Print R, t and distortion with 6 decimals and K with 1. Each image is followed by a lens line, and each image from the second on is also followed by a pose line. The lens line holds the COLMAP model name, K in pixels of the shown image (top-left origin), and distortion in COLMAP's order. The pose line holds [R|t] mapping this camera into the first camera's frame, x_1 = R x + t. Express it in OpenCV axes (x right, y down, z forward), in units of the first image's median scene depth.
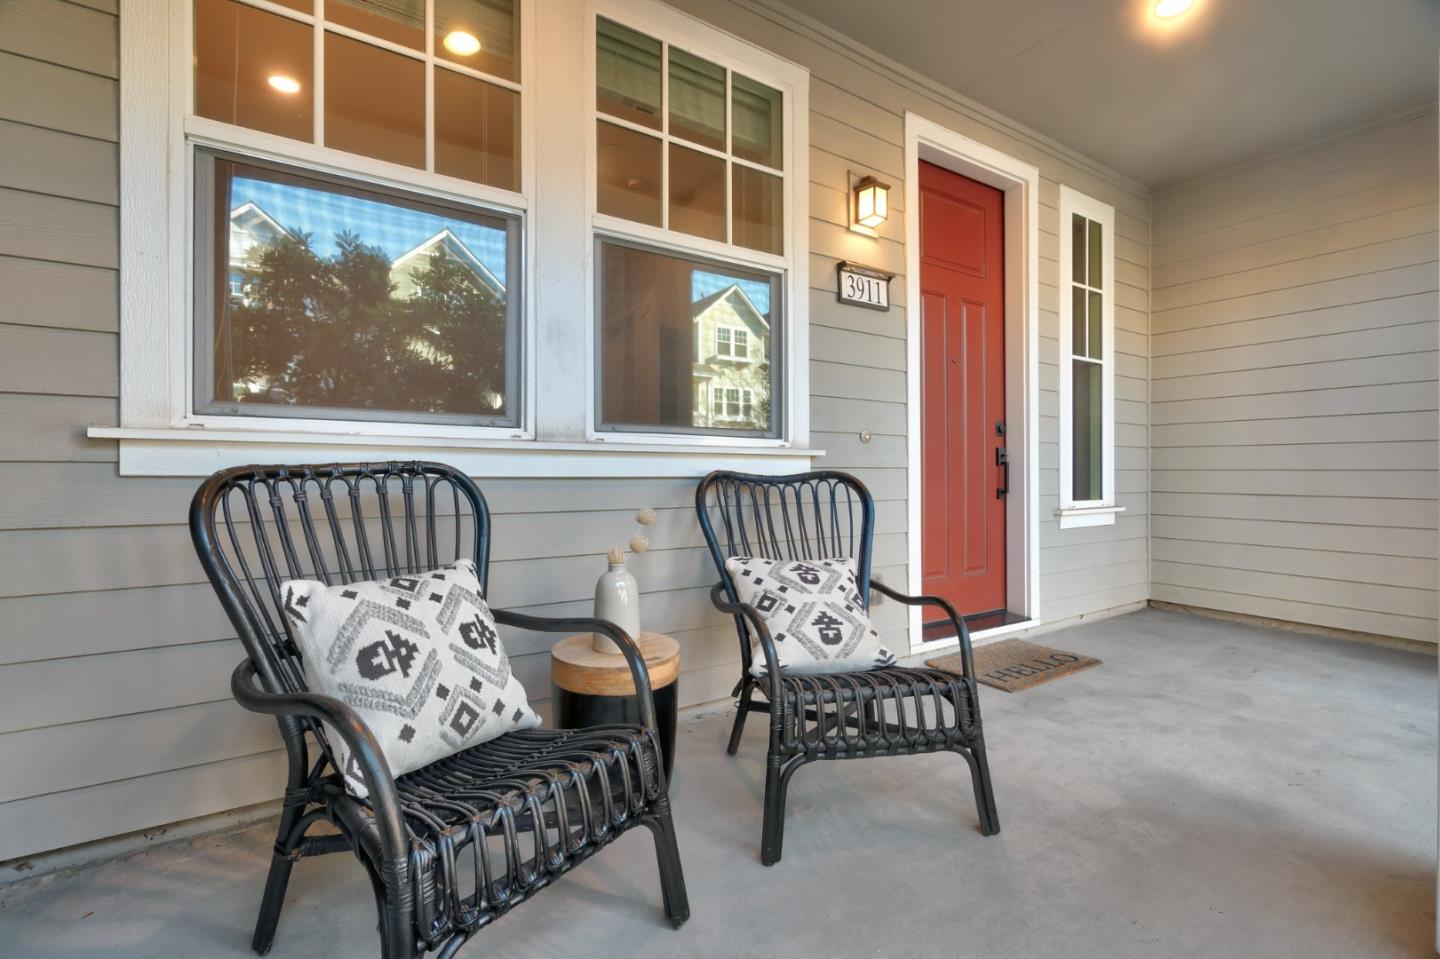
lens RADIAL K [[676.7, 0, 724.3], [0, 676.7, 488.7], [0, 0, 1]] dist [-0.004187, -0.000154]
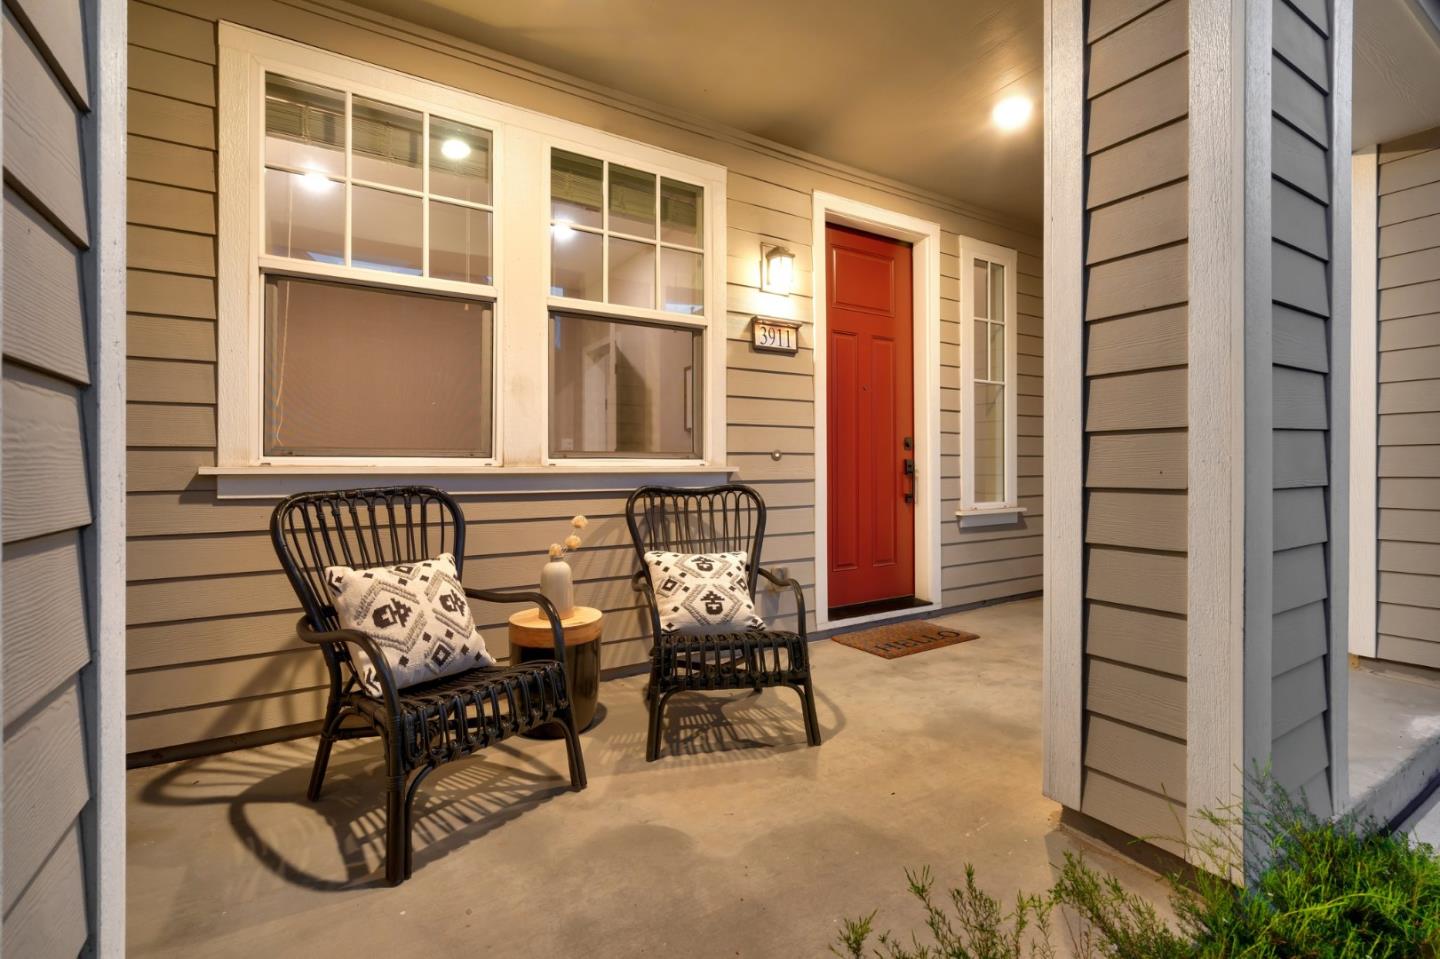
lens RADIAL K [[676.7, 0, 720.5], [0, 676.7, 469.8], [0, 0, 1]] dist [-0.004187, -0.000154]
pose [[0.999686, -0.011321, -0.022377, 0.231208], [0.010706, 0.999566, -0.027436, -0.028616], [0.022677, 0.027187, 0.999373, -0.428247]]
